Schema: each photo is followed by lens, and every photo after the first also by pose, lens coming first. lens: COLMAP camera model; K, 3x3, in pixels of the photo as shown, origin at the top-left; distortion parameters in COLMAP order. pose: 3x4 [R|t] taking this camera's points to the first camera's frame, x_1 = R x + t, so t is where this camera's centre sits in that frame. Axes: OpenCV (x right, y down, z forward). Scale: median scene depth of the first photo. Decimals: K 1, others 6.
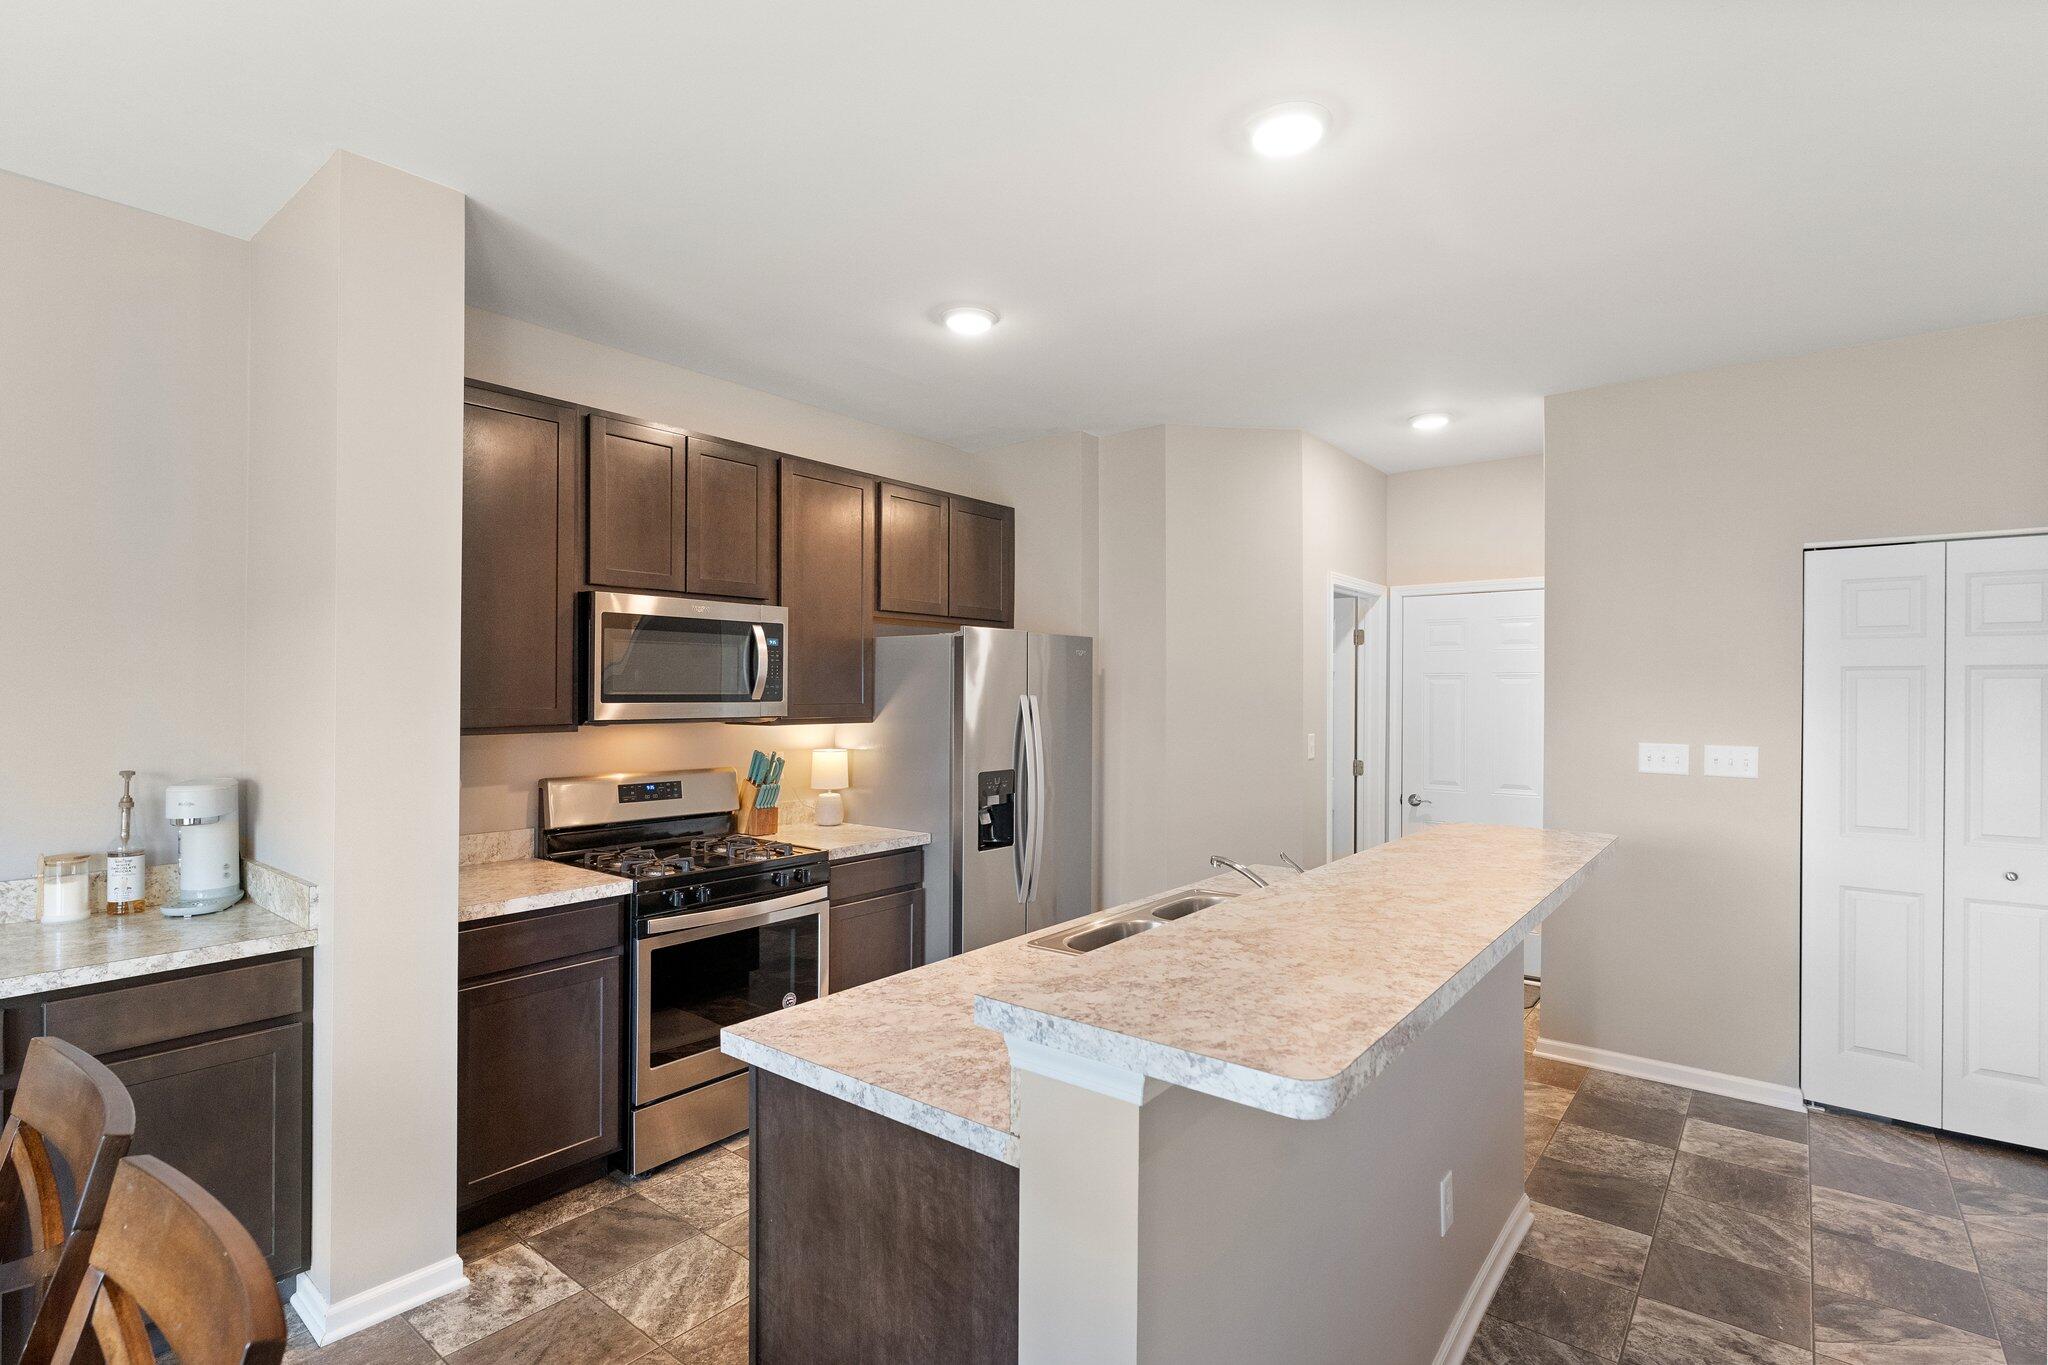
lens RADIAL K [[987.7, 0, 1006.0], [0, 987.7, 687.0], [0, 0, 1]] dist [0.003061, 0.000056]
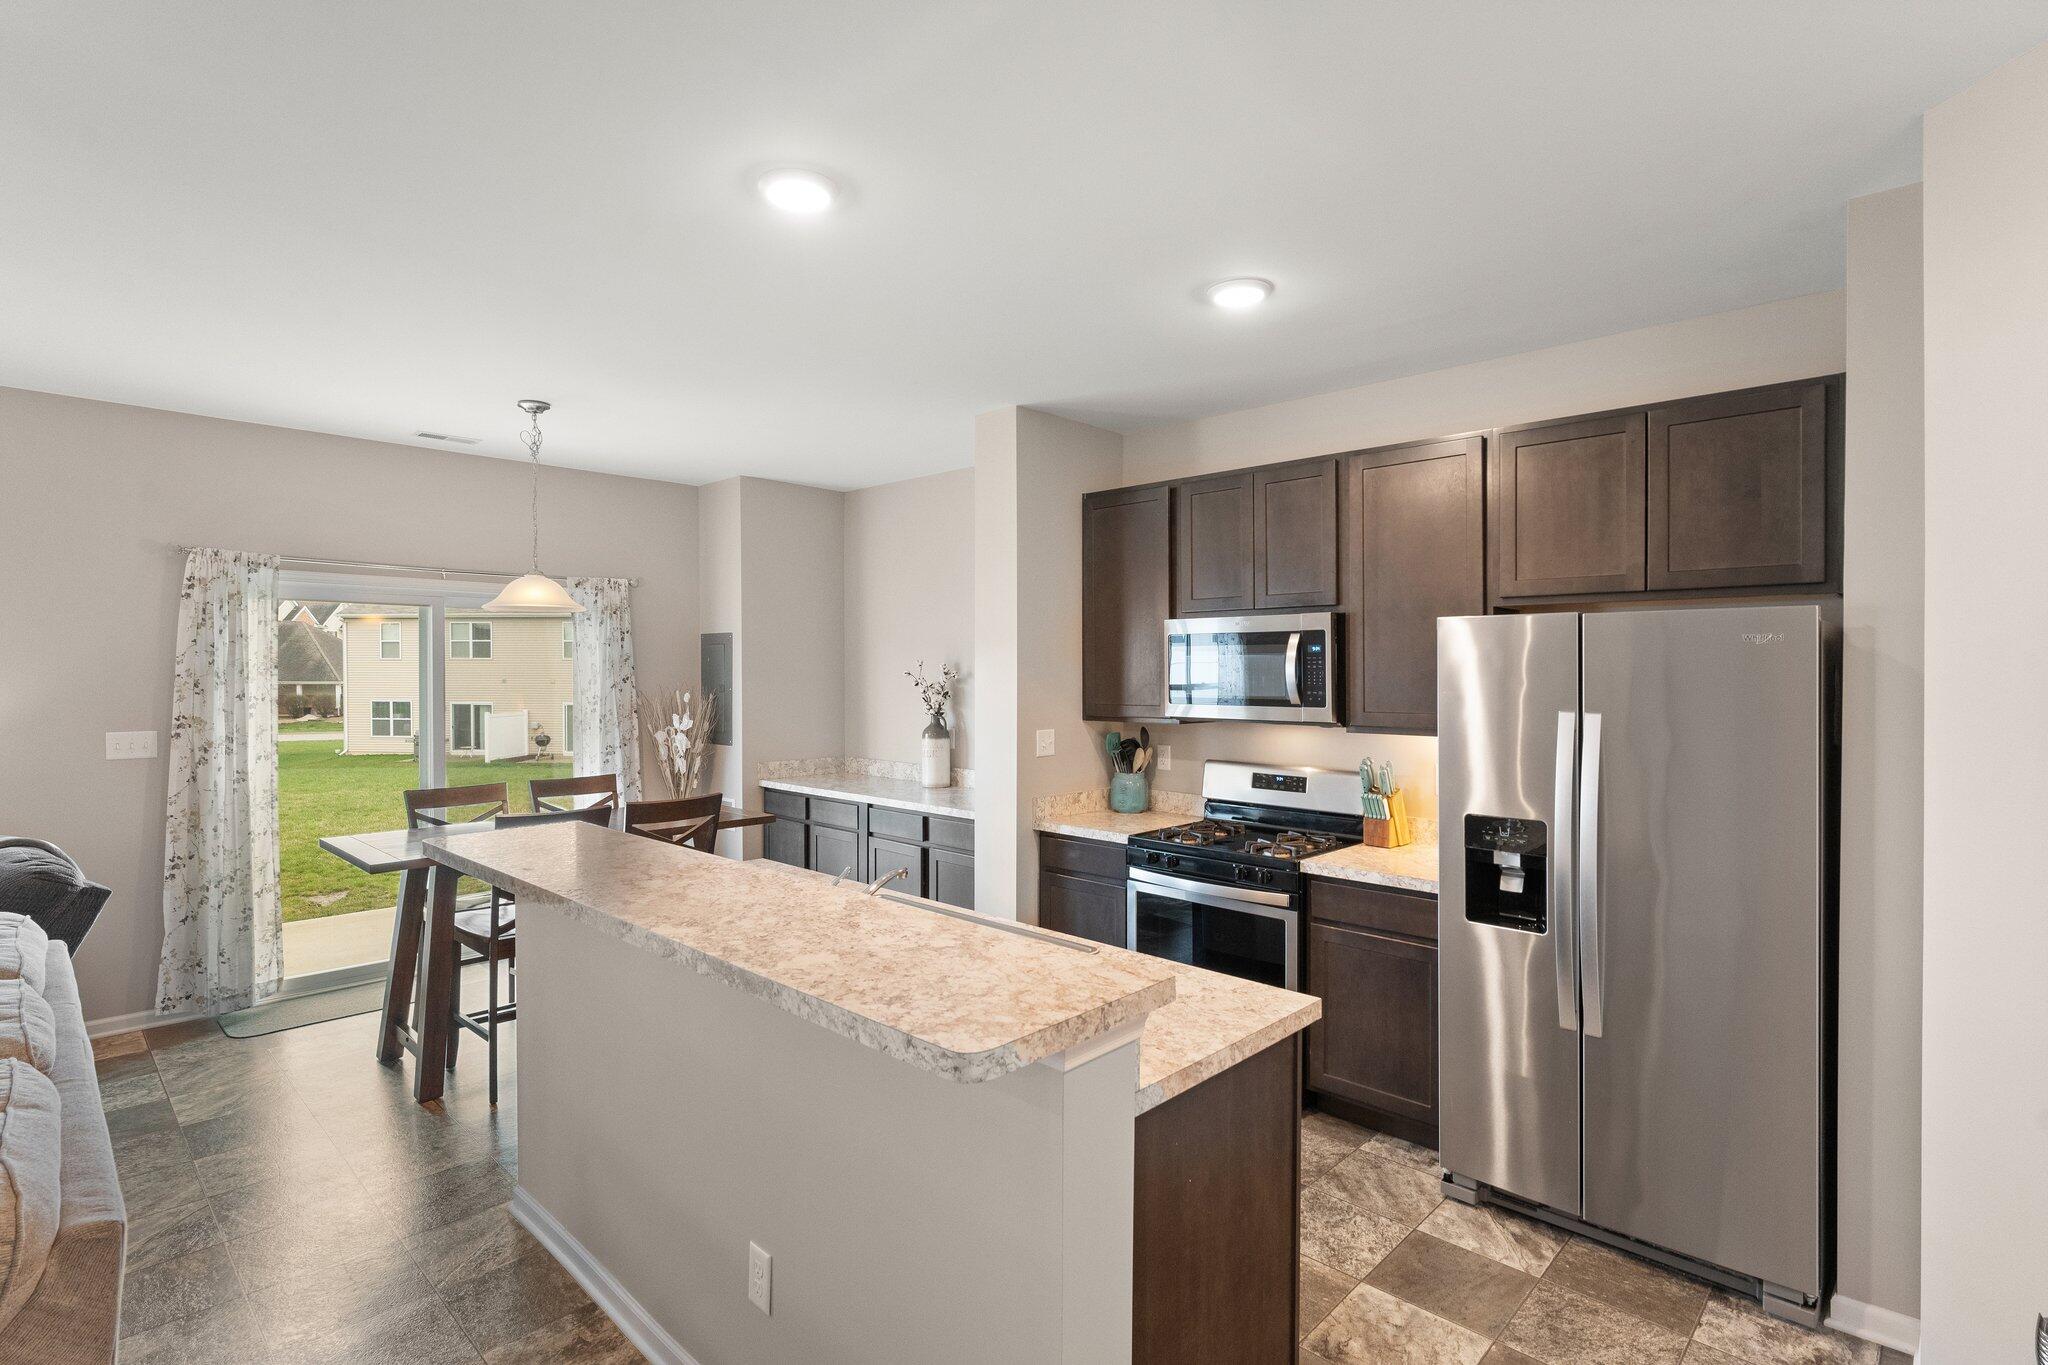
lens RADIAL K [[982.2, 0, 1019.5], [0, 982.2, 686.2], [0, 0, 1]] dist [0.000762, -0.001355]
pose [[-0.092882, 0.010385, -0.995623, 0.854107], [0.002413, 0.999945, 0.010205, -0.019763], [0.995674, -0.001454, -0.092902, 0.849371]]
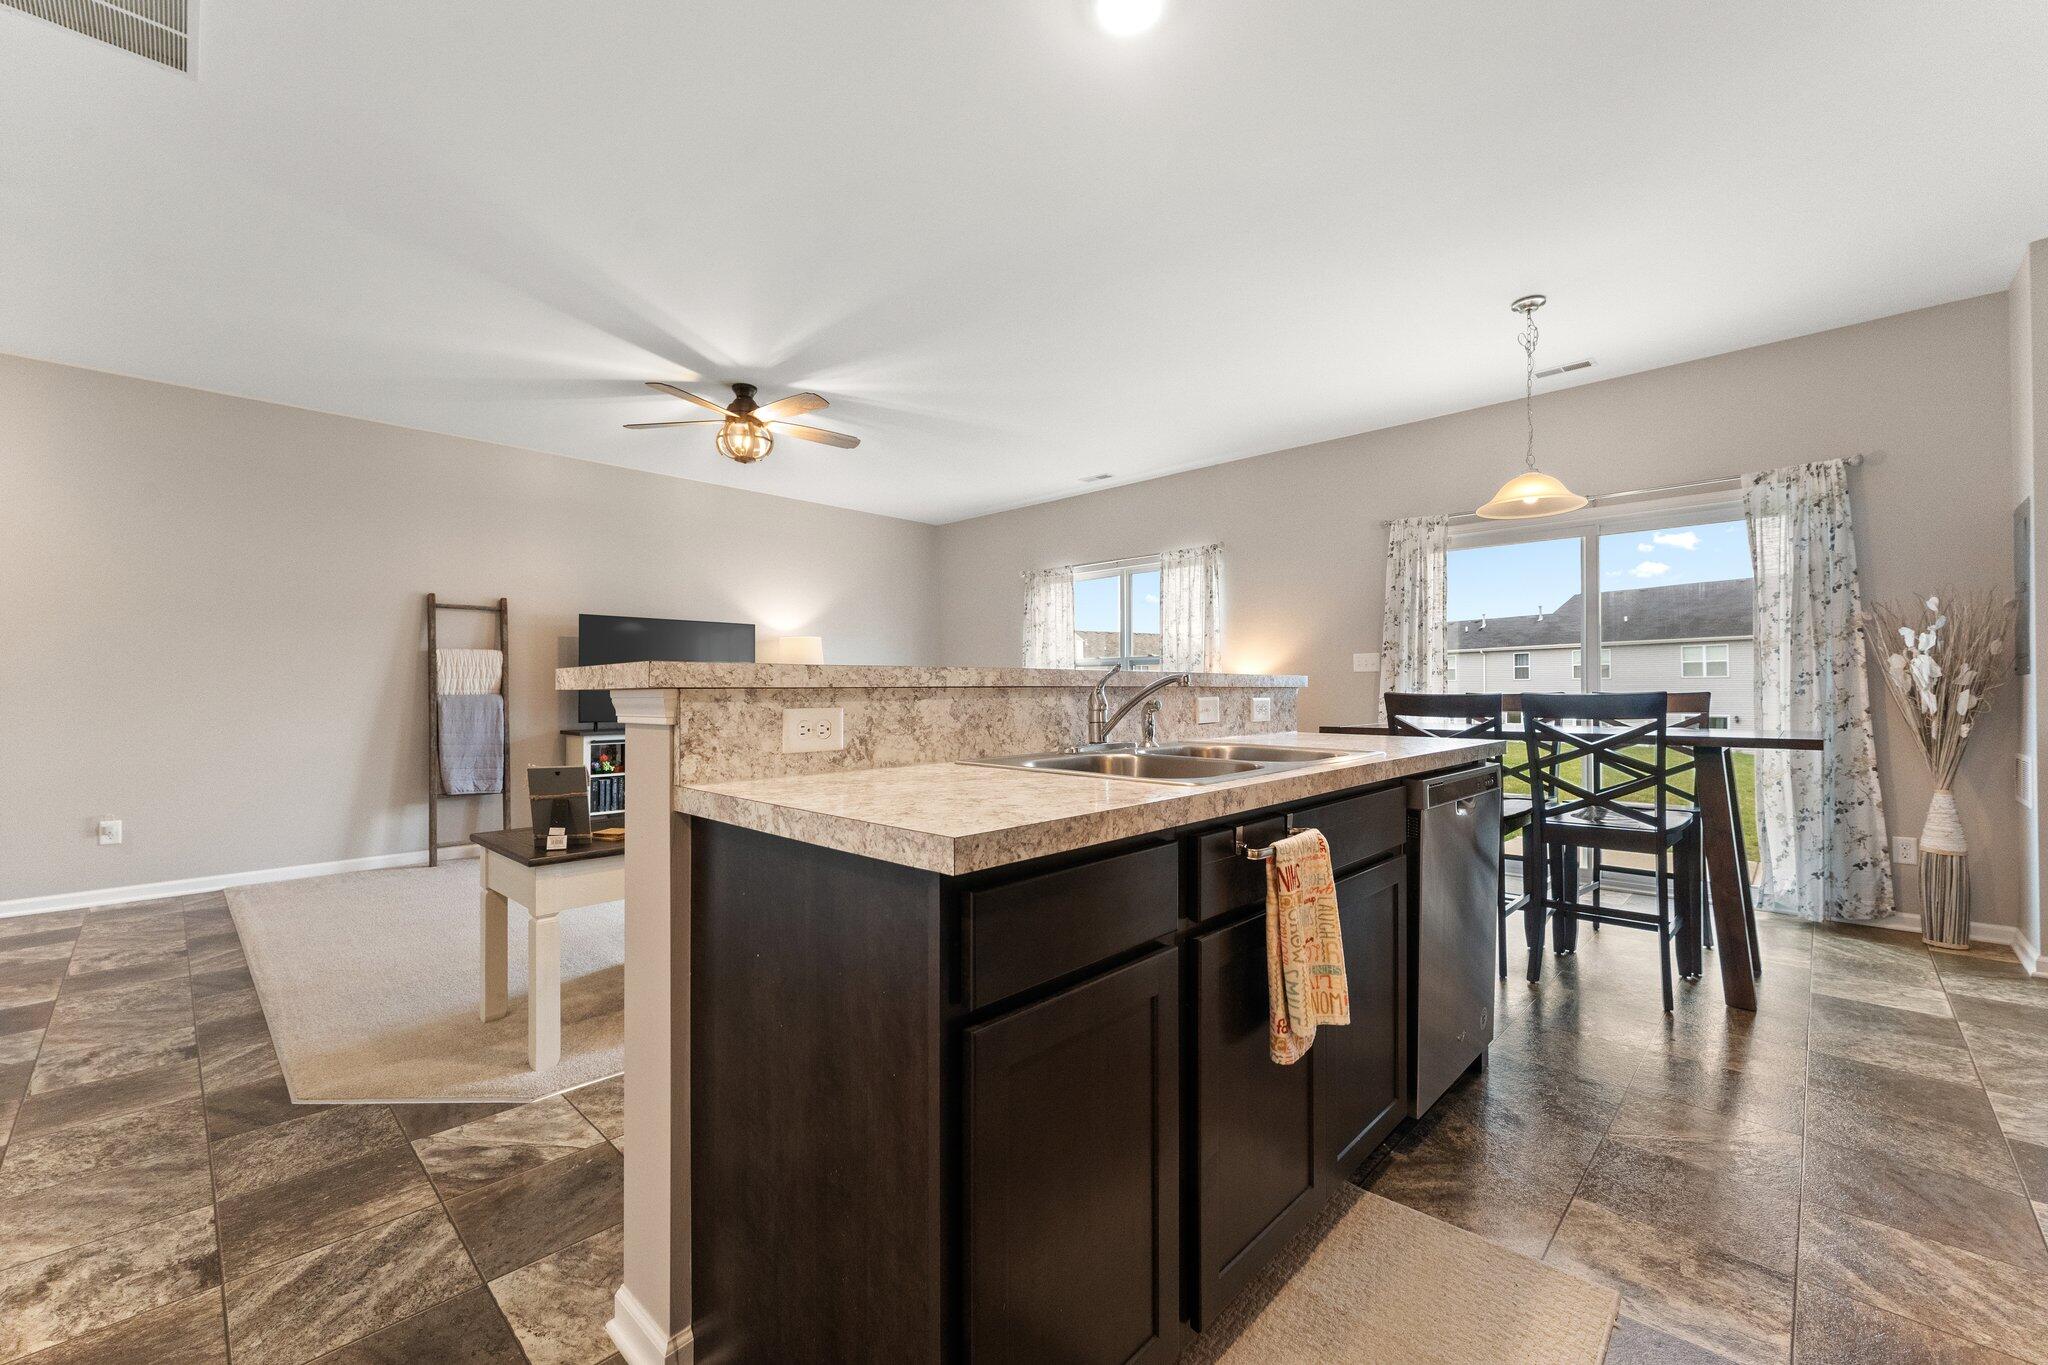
lens RADIAL K [[825.9, 0, 1014.7], [0, 825.9, 683.9], [0, 0, 1]] dist [0.000006, 0.000337]
pose [[-0.995360, -0.001785, 0.096209, 0.209058], [-0.003140, 0.999898, -0.013943, 0.132366], [-0.096175, -0.014180, -0.995263, 1.219064]]
